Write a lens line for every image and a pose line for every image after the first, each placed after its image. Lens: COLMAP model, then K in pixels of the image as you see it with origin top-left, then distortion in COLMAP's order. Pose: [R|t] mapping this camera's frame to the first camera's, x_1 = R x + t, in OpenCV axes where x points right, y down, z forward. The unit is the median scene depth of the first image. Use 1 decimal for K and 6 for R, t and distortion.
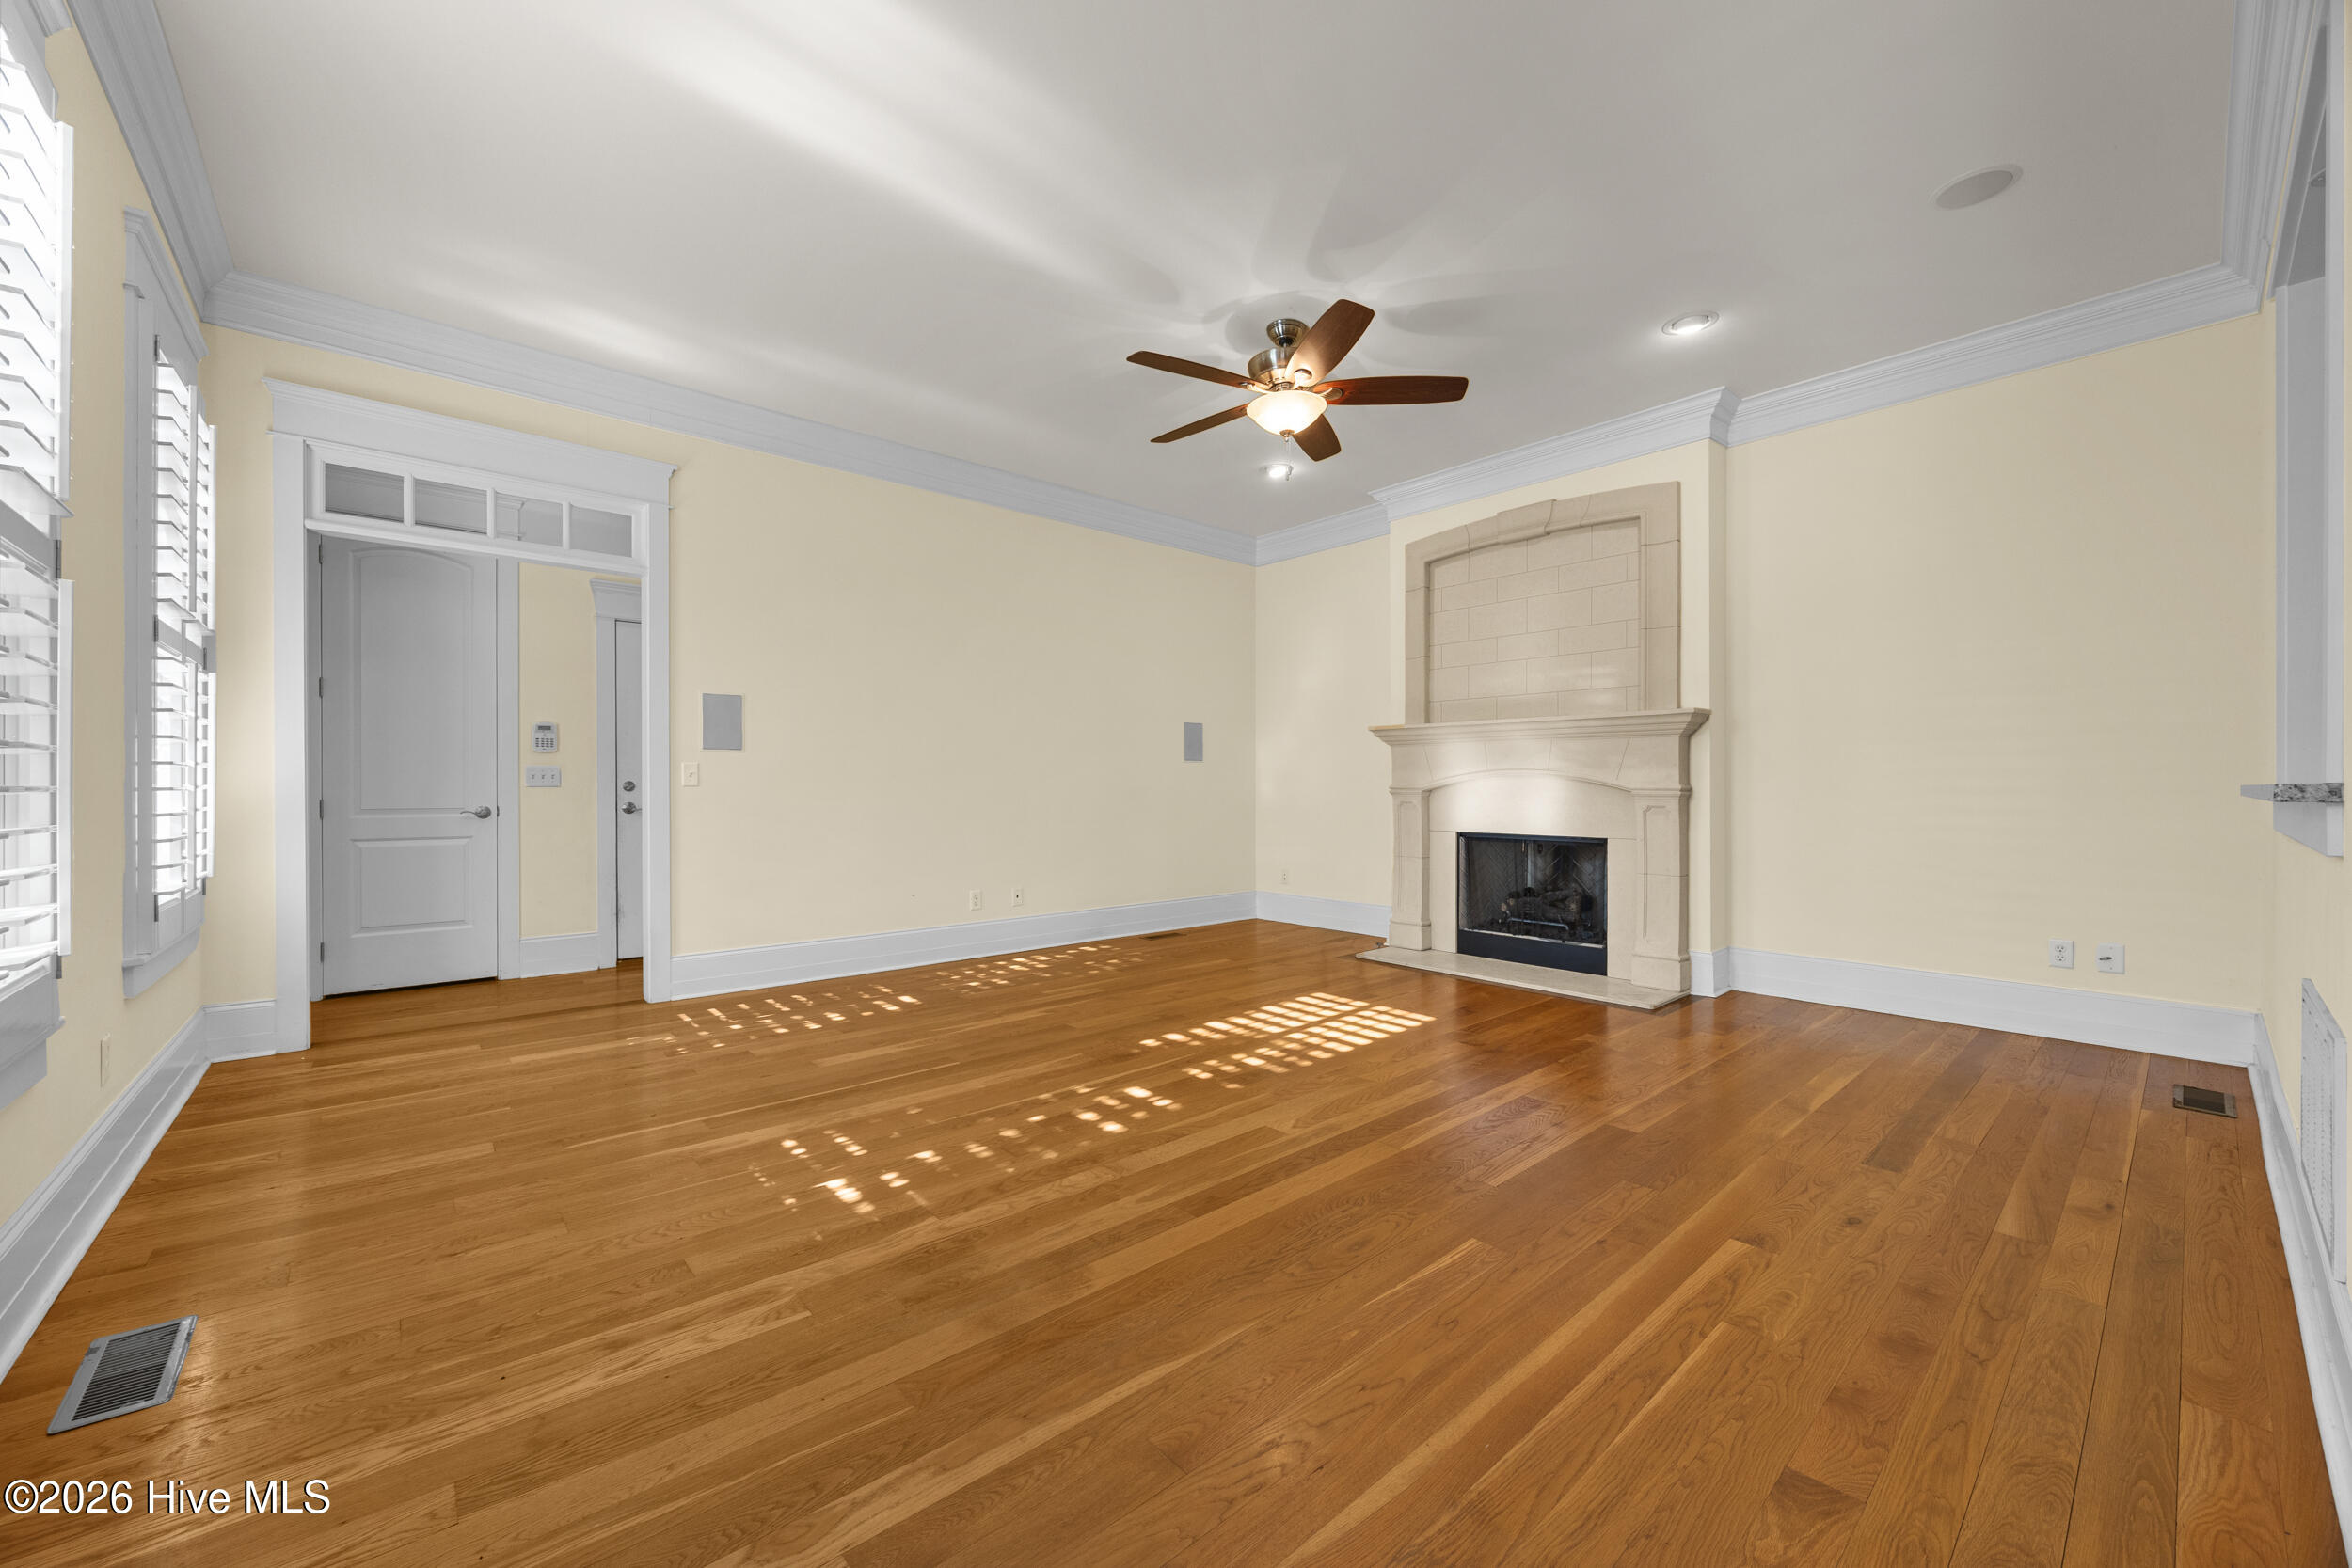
lens RADIAL K [[894.8, 0, 1163.3], [0, 894.8, 785.5], [0, 0, 1]] dist [-0.006898, 0.000321]
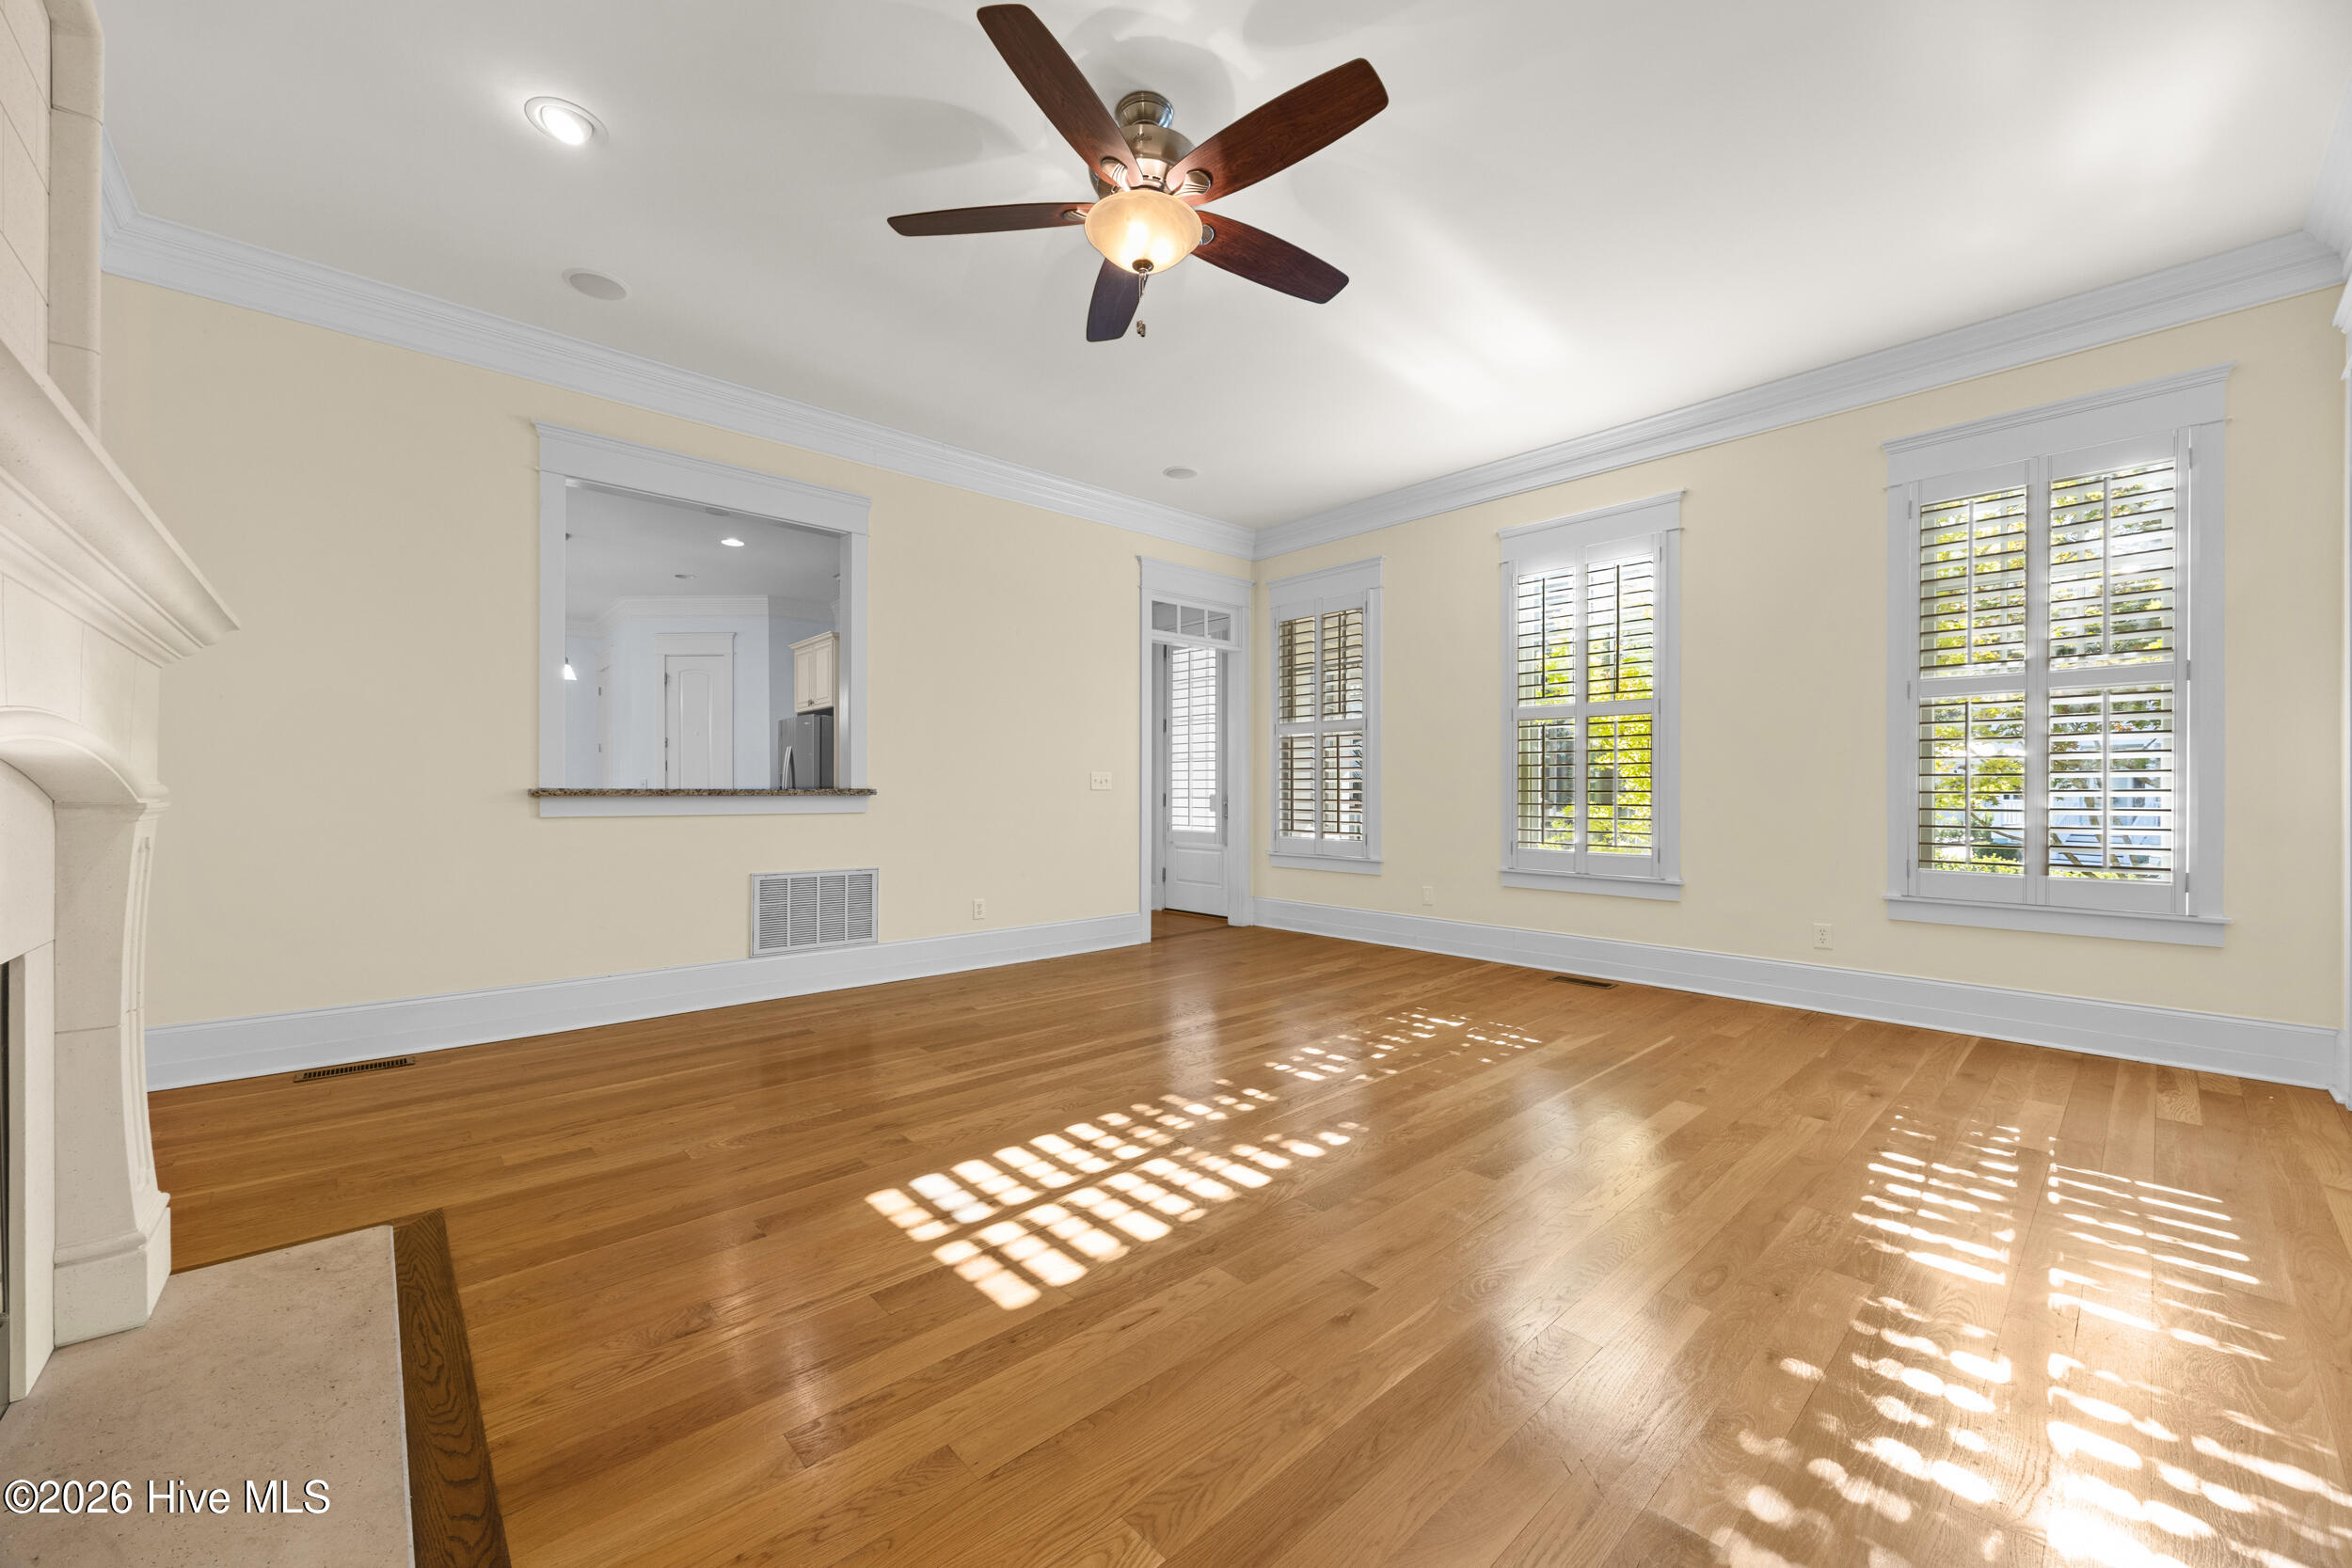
lens RADIAL K [[901.2, 0, 1173.1], [0, 901.2, 791.4], [0, 0, 1]] dist [0.000317, 0.000052]
pose [[-0.999520, -0.000469, -0.030963, 0.145556], [-0.000501, 0.999999, 0.001024, 0.001448], [0.030963, 0.001039, -0.999520, 1.786863]]
